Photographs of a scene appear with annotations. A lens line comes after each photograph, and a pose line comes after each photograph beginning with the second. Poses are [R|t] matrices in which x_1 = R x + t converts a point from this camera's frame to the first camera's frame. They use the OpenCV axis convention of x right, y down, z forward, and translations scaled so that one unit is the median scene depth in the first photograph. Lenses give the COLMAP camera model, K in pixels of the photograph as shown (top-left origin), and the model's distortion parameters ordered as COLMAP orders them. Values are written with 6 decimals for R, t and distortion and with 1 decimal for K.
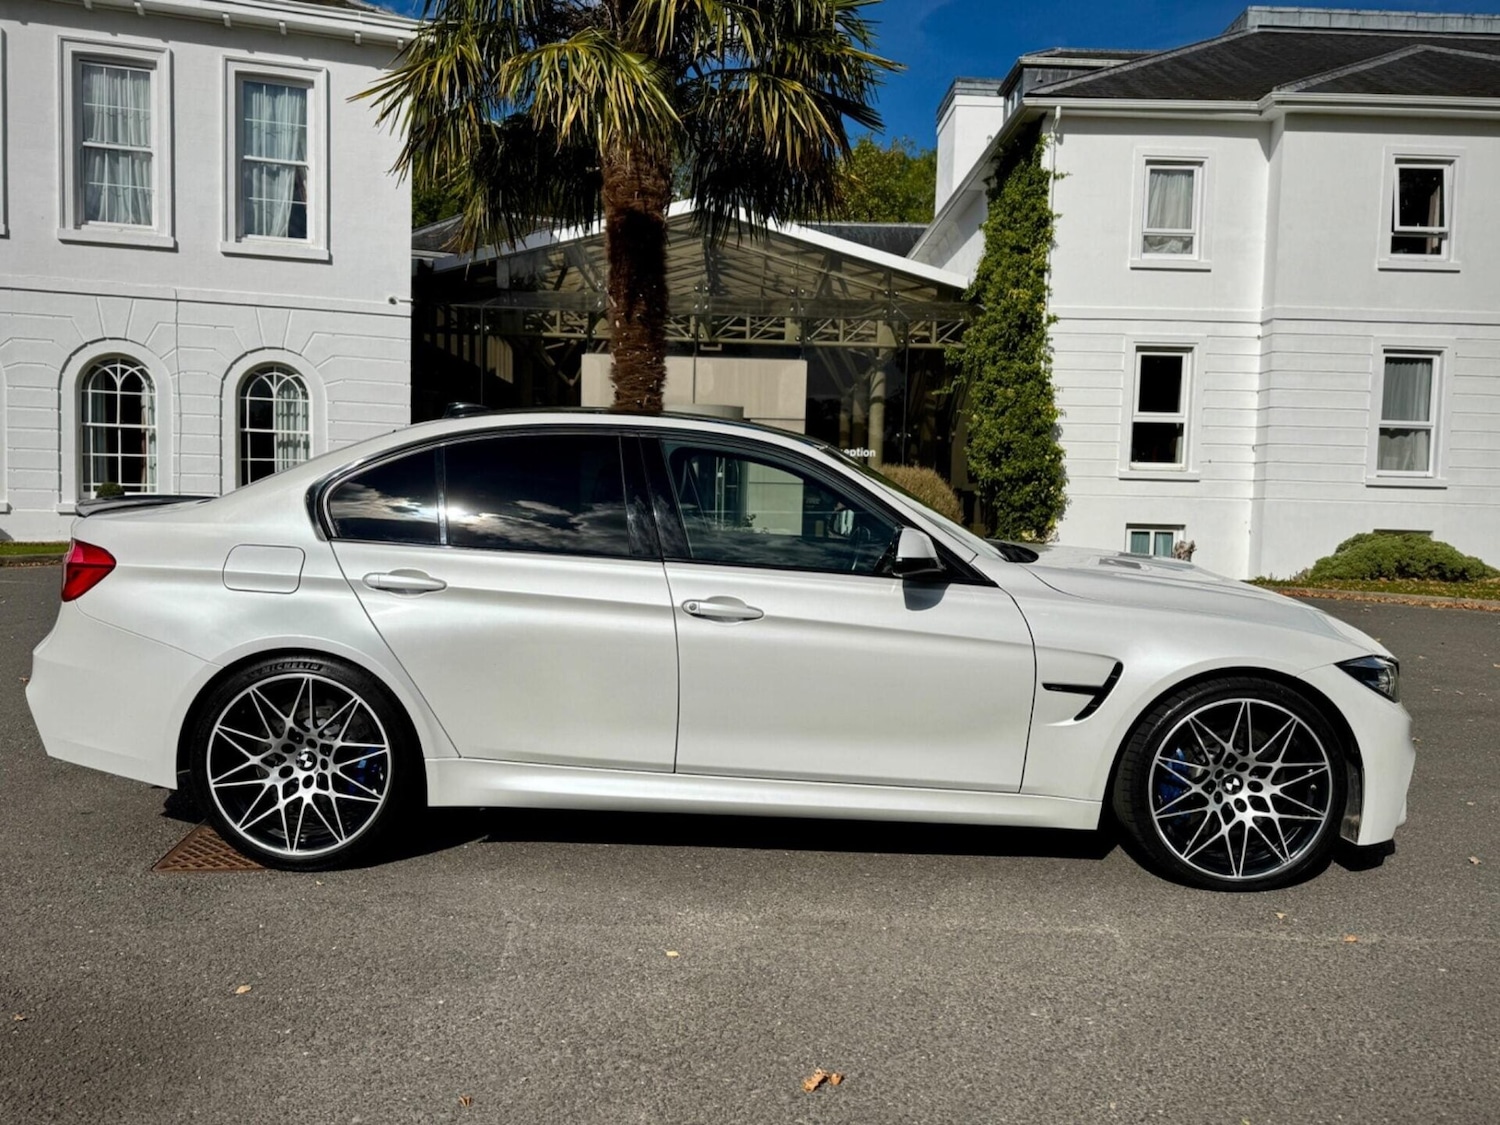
lens RADIAL K [[1158.2, 0, 747.6], [0, 1158.2, 563.7], [0, 0, 1]] dist [0.109352, -0.175902]
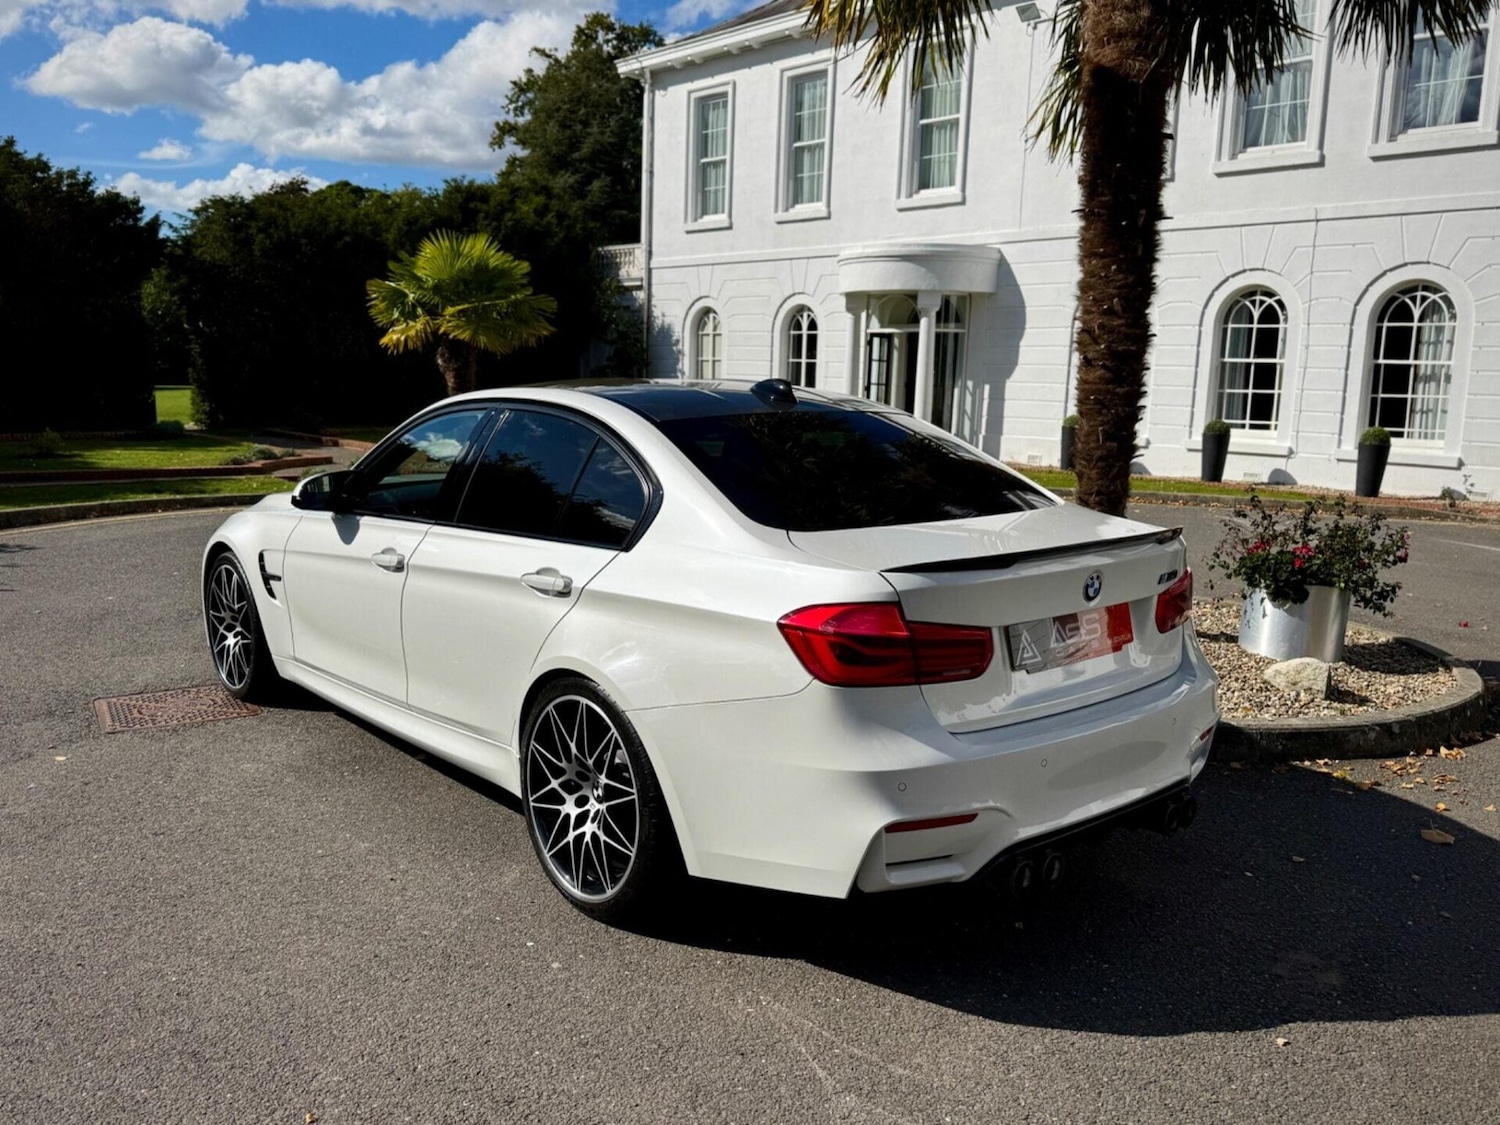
lens RADIAL K [[1217.6, 0, 749.1], [0, 1217.6, 565.0], [0, 0, 1]] dist [0.100705, -0.172138]
pose [[0.414975, 0.124096, -0.901330, 0.222128], [-0.074527, 0.991962, 0.102261, -0.023368], [0.906775, 0.024738, 0.420888, 0.201525]]
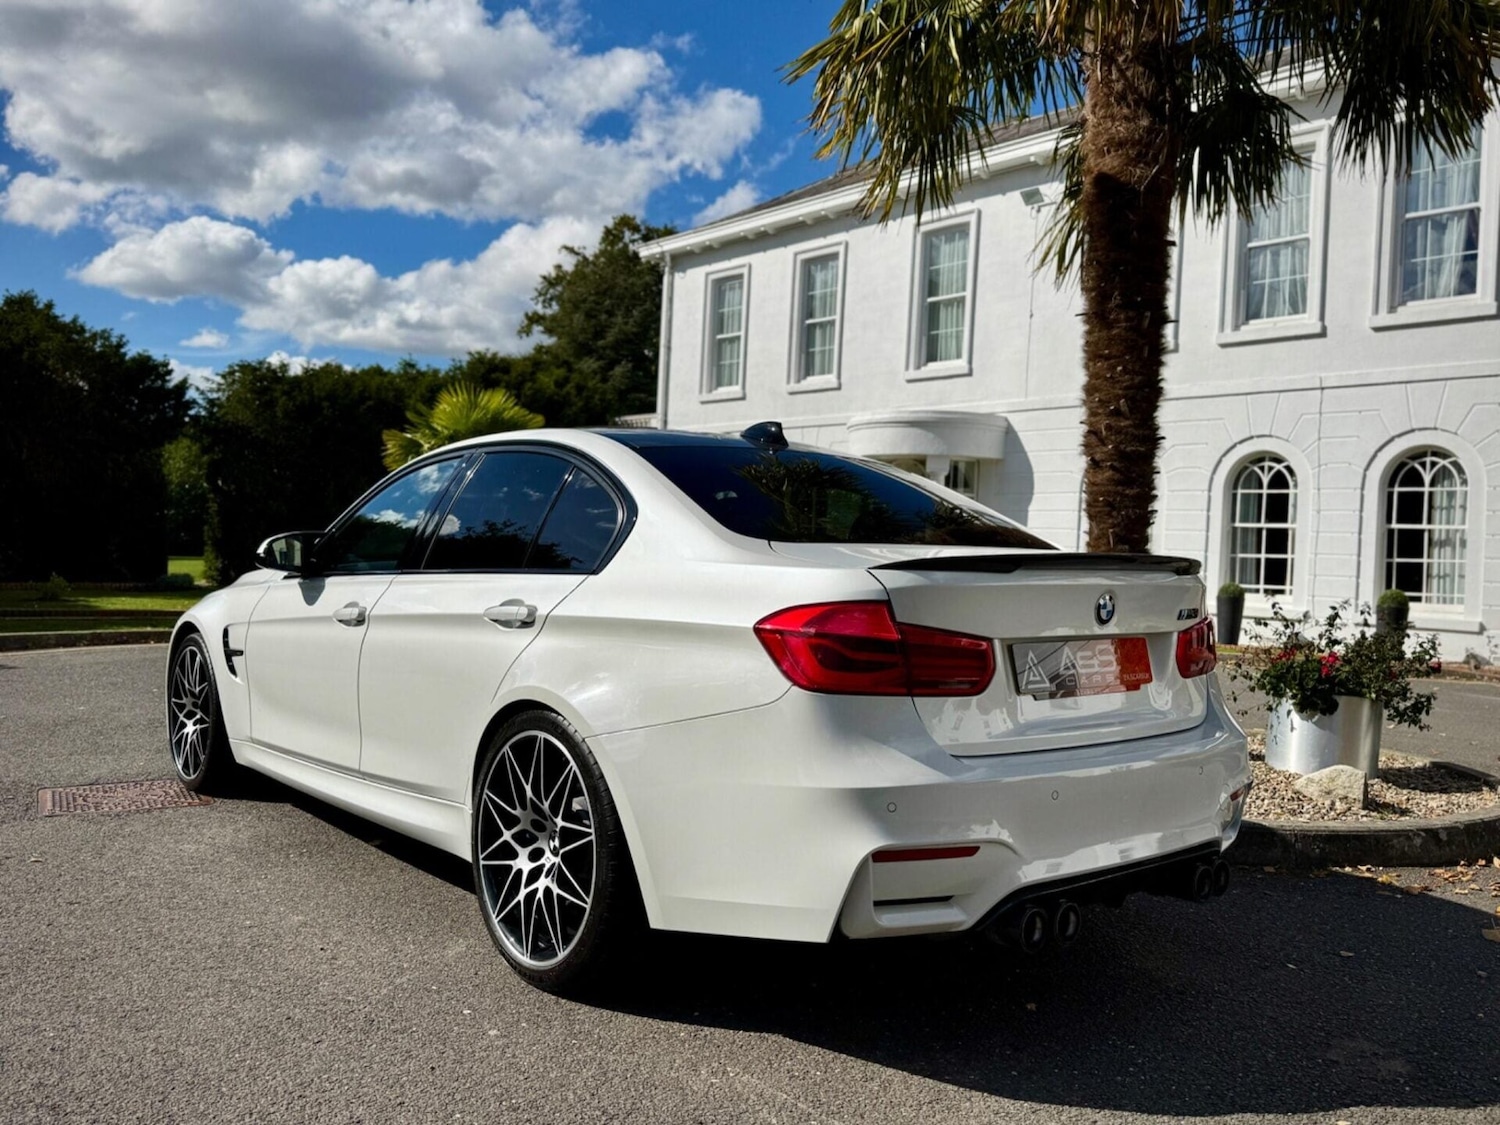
lens RADIAL K [[1217.6, 0, 749.1], [0, 1217.6, 565.0], [0, 0, 1]] dist [0.100705, -0.172138]
pose [[0.404447, -0.005093, -0.914547, 0.212413], [-0.089749, 0.994937, -0.045231, -0.001970], [0.910147, 0.100373, 0.401942, 0.212640]]
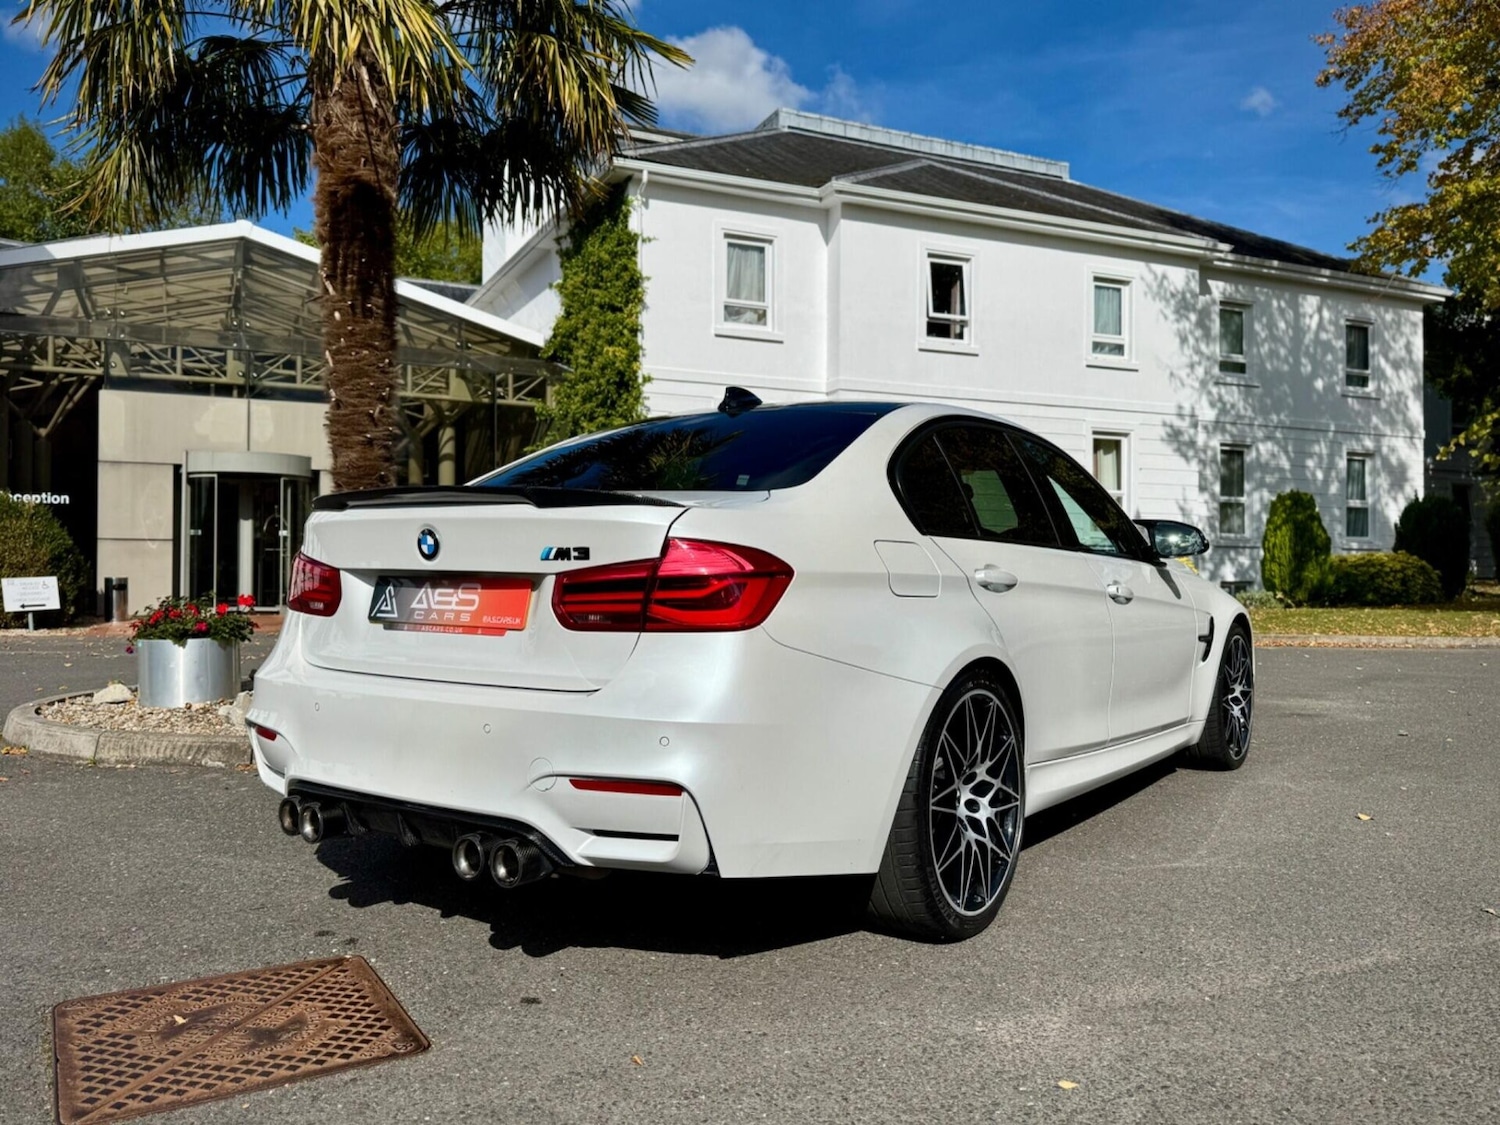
lens RADIAL K [[1165.2, 0, 752.0], [0, 1165.2, 559.9], [0, 0, 1]] dist [0.138658, -0.224460]
pose [[0.907359, -0.016612, 0.420028, -0.083374], [0.045694, 0.997195, -0.059272, 0.010220], [-0.417865, 0.072974, 0.905573, 0.062315]]
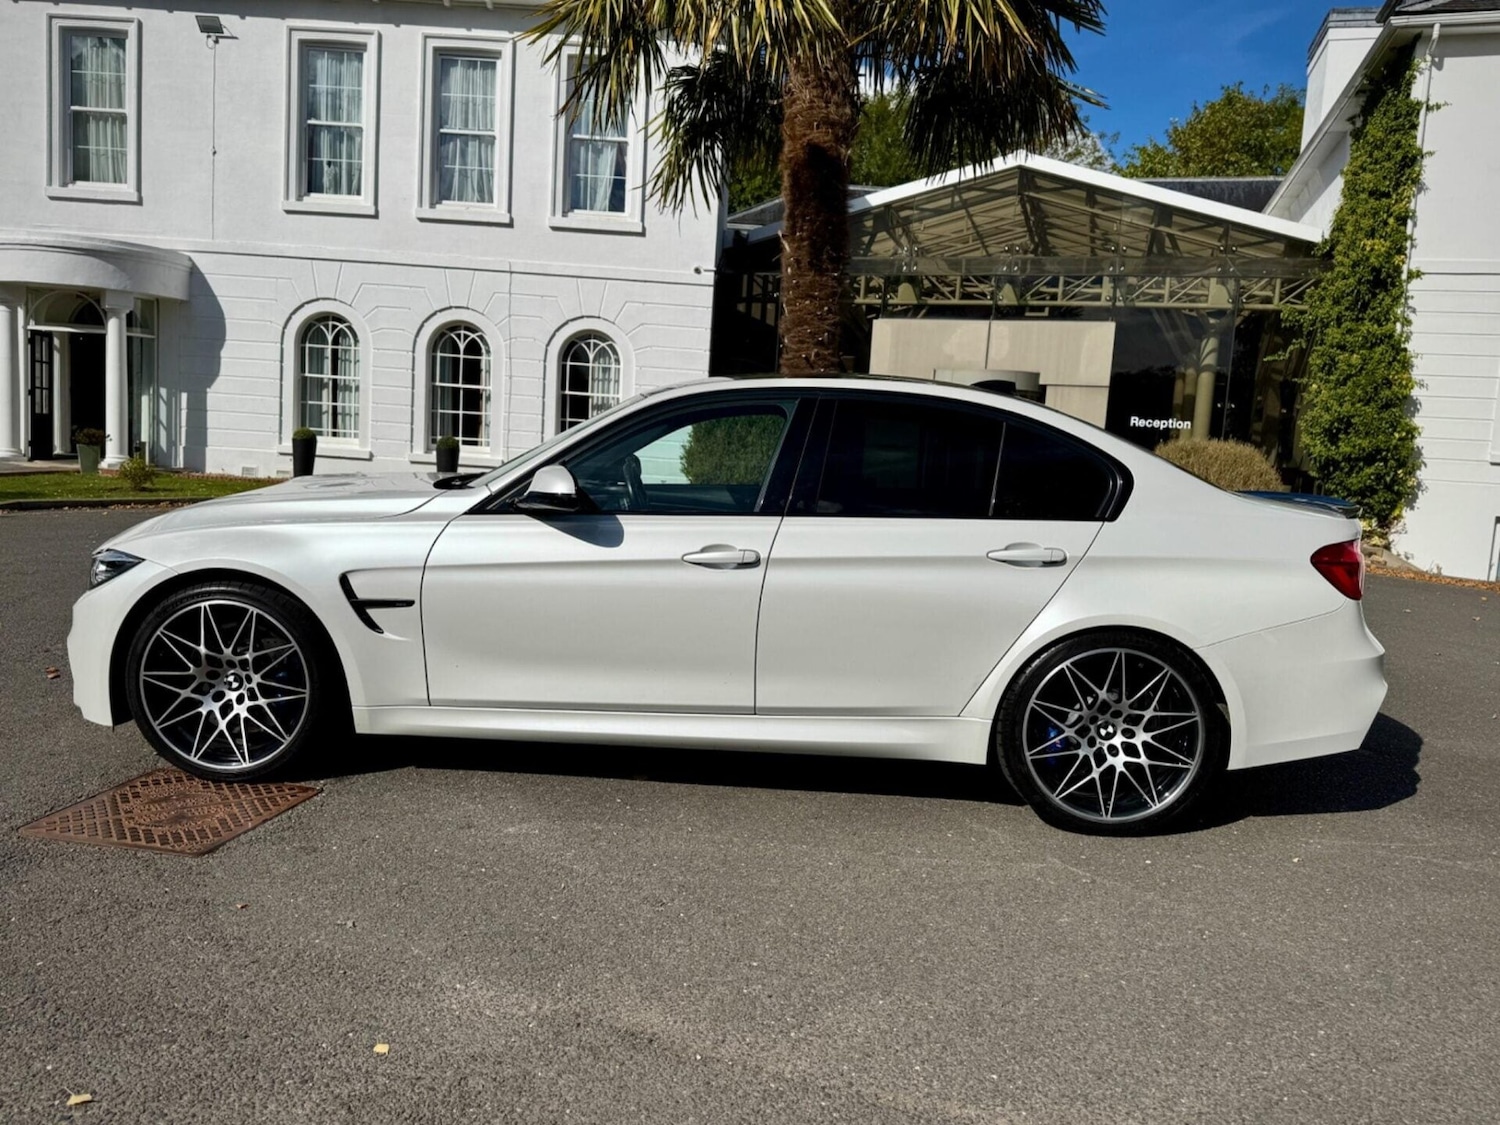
lens RADIAL K [[1112.0, 0, 745.0], [0, 1112.0, 565.9], [0, 0, 1]] dist [0.081107, -0.125750]
pose [[0.951135, 0.062325, -0.302419, 0.056492], [-0.052549, 0.997802, 0.040366, -0.003177], [0.304270, -0.022501, 0.952320, 0.060821]]
